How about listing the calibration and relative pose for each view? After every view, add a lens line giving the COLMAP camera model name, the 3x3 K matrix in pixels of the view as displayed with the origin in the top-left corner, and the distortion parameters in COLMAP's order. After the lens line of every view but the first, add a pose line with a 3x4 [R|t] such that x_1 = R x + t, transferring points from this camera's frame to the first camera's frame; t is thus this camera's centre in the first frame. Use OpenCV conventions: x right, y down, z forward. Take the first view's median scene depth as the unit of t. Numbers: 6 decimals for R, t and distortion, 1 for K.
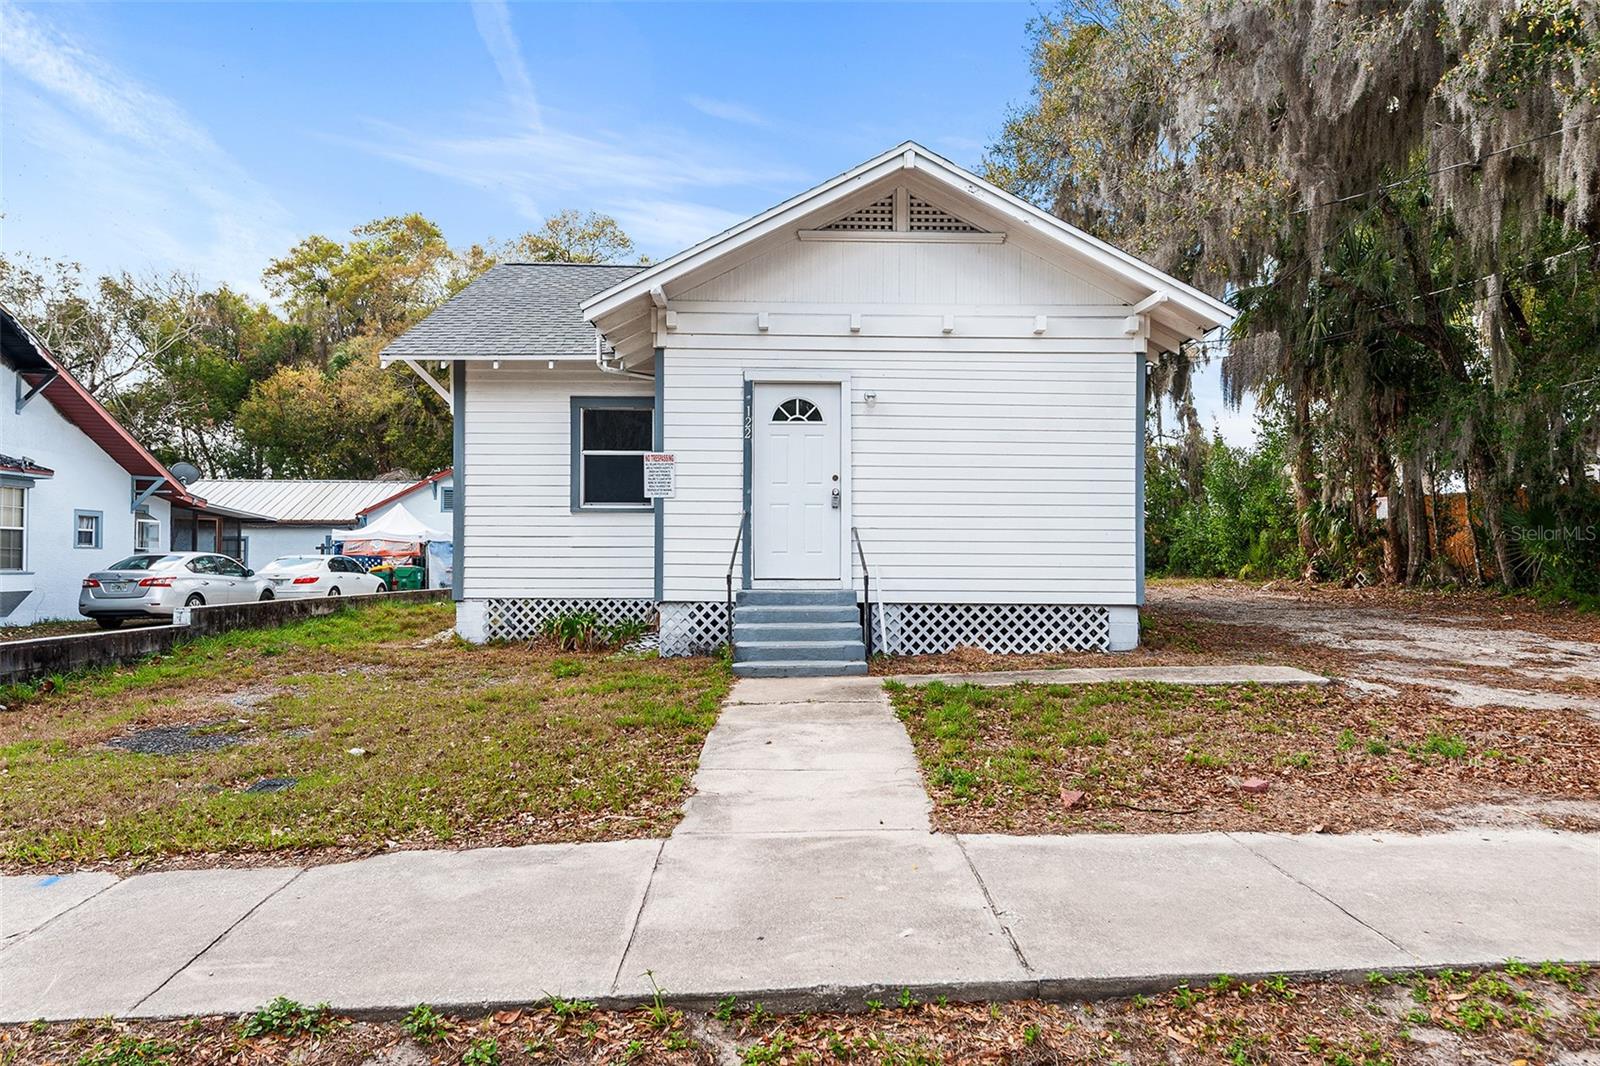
lens RADIAL K [[1054.2, 0, 795.1], [0, 1054.2, 538.9], [0, 0, 1]] dist [0.035852, 0.000546]
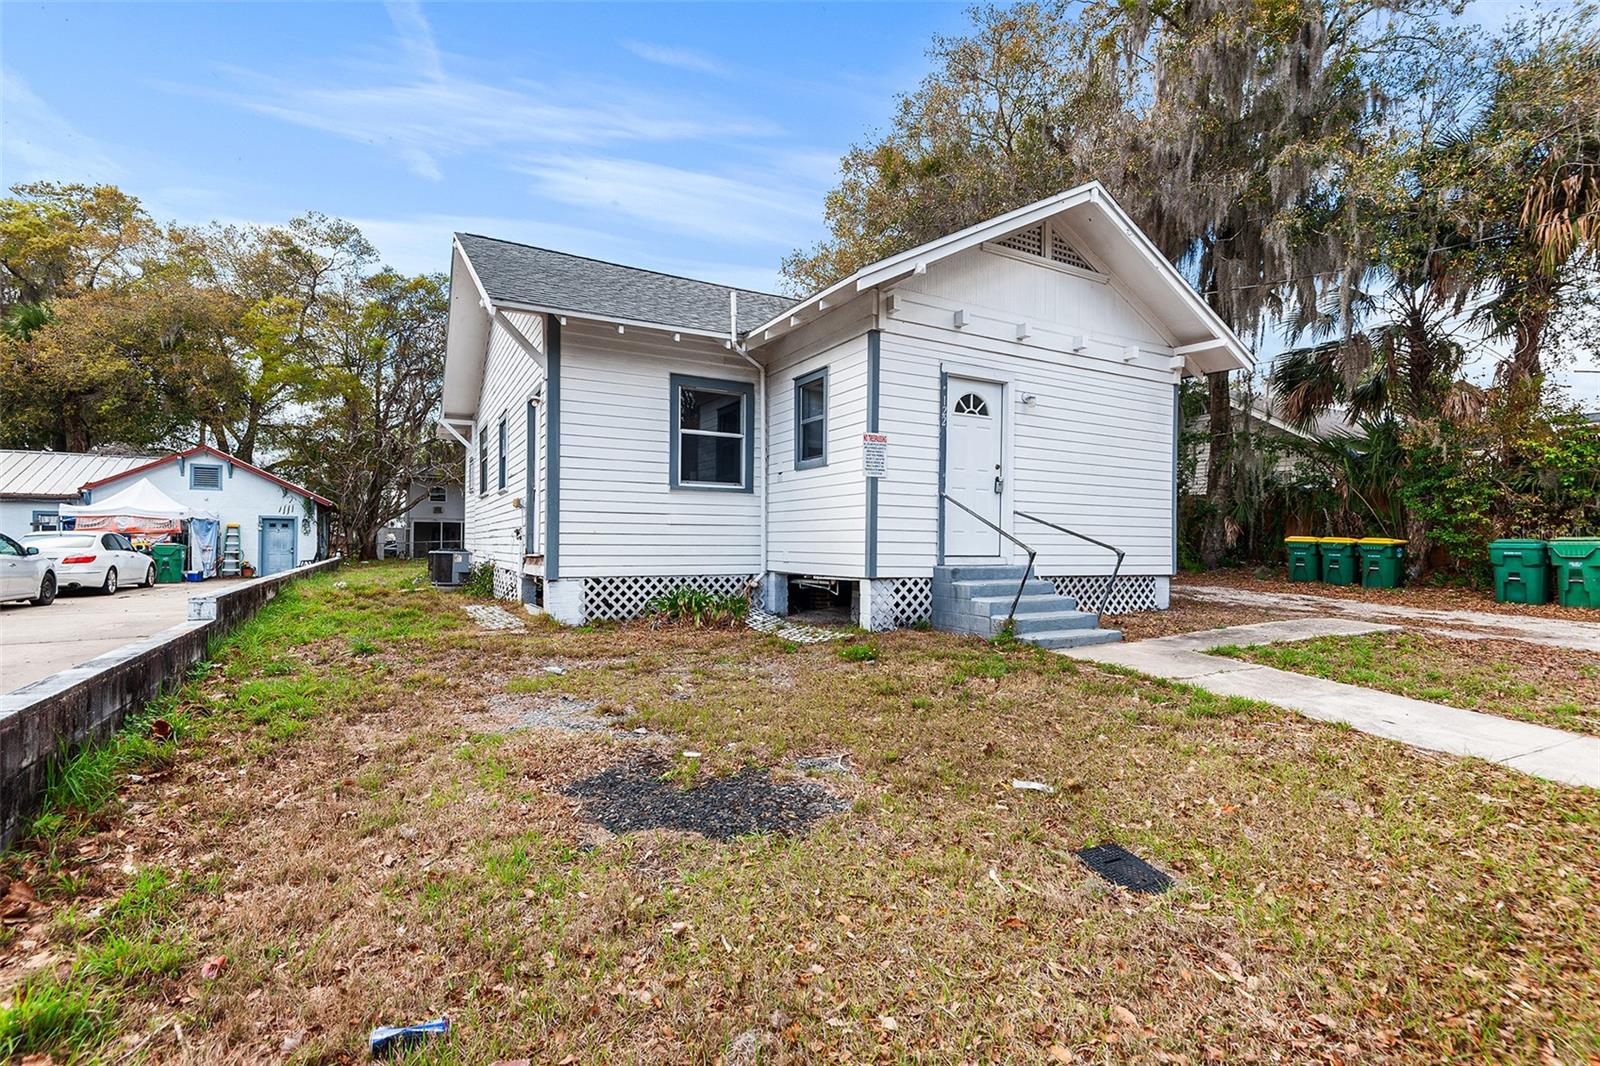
lens RADIAL K [[733.3, 0, 799.6], [0, 733.3, 540.5], [0, 0, 1]] dist [0.042071, -0.026594]
pose [[0.882806, 0.007346, 0.469681, -0.430154], [-0.015339, 0.999795, 0.013195, 0.011765], [-0.469488, -0.018854, 0.882738, 0.328215]]
